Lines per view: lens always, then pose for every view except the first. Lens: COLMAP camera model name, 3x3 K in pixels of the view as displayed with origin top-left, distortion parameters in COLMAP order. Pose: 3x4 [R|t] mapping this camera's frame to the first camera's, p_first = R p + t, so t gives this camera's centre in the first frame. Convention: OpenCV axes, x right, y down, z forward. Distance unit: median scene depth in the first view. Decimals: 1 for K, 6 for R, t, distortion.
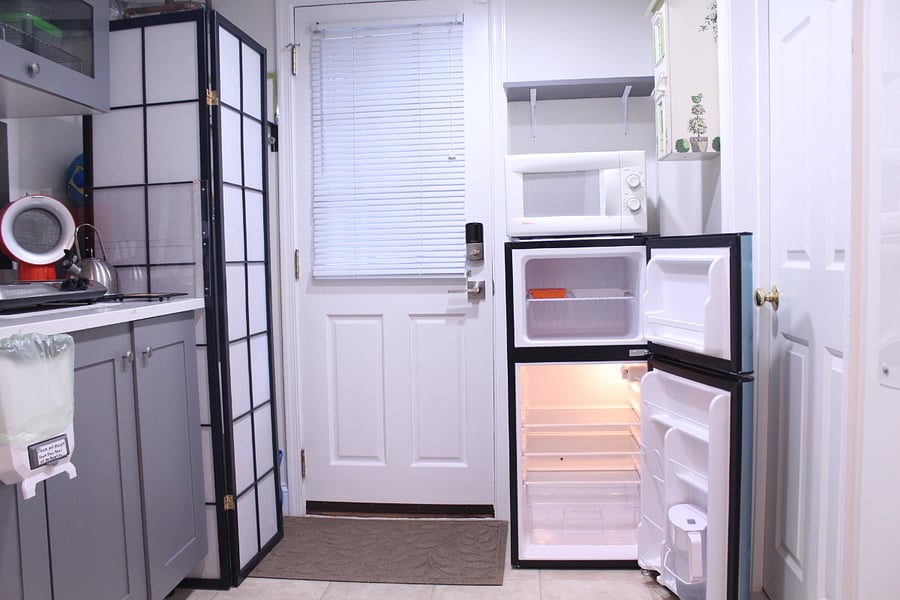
lens RADIAL K [[746.0, 0, 446.9], [0, 746.0, 301.4], [0, 0, 1]] dist [-0.172689, 0.165098]
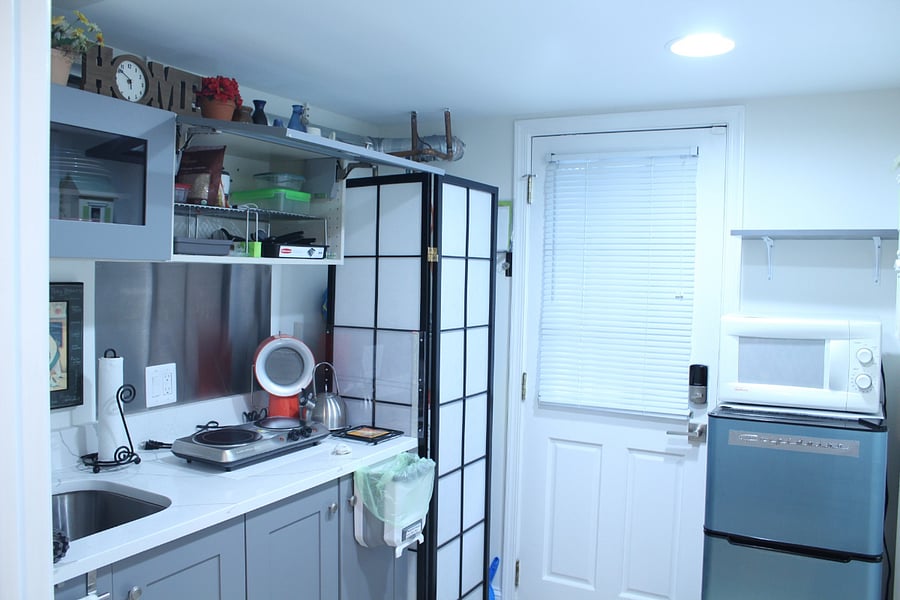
lens RADIAL K [[746.0, 0, 446.9], [0, 746.0, 301.4], [0, 0, 1]] dist [-0.172689, 0.165098]
pose [[0.917032, 0.054538, -0.395067, 0.116374], [-0.060520, 0.998163, -0.002685, -0.179257], [0.394195, 0.026372, 0.918648, -0.004236]]
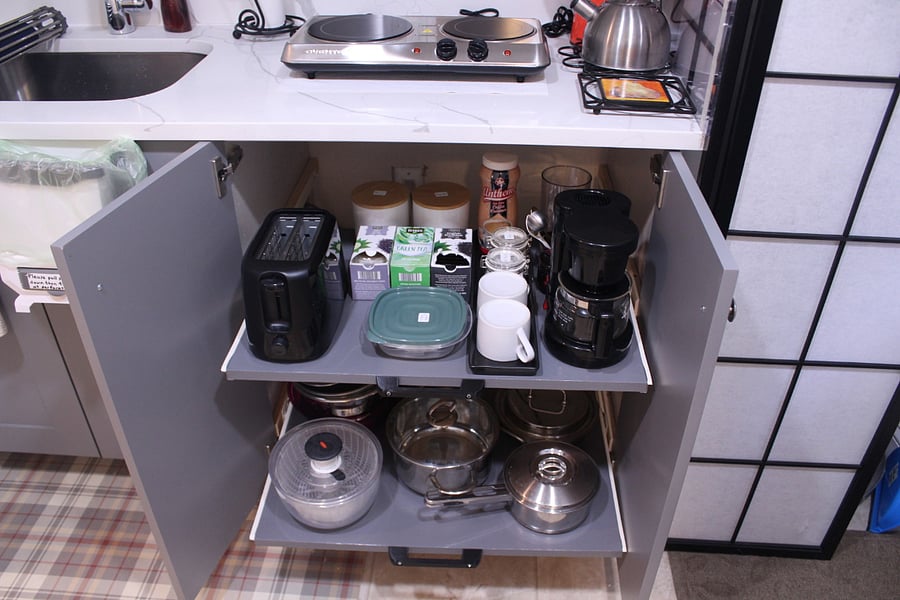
lens RADIAL K [[746.0, 0, 446.9], [0, 746.0, 301.4], [0, 0, 1]] dist [-0.172689, 0.165098]
pose [[0.042529, 0.581043, -0.812761, 0.111344], [-0.065399, 0.813371, 0.578057, -0.159656], [0.996952, 0.028570, 0.072592, 0.681044]]
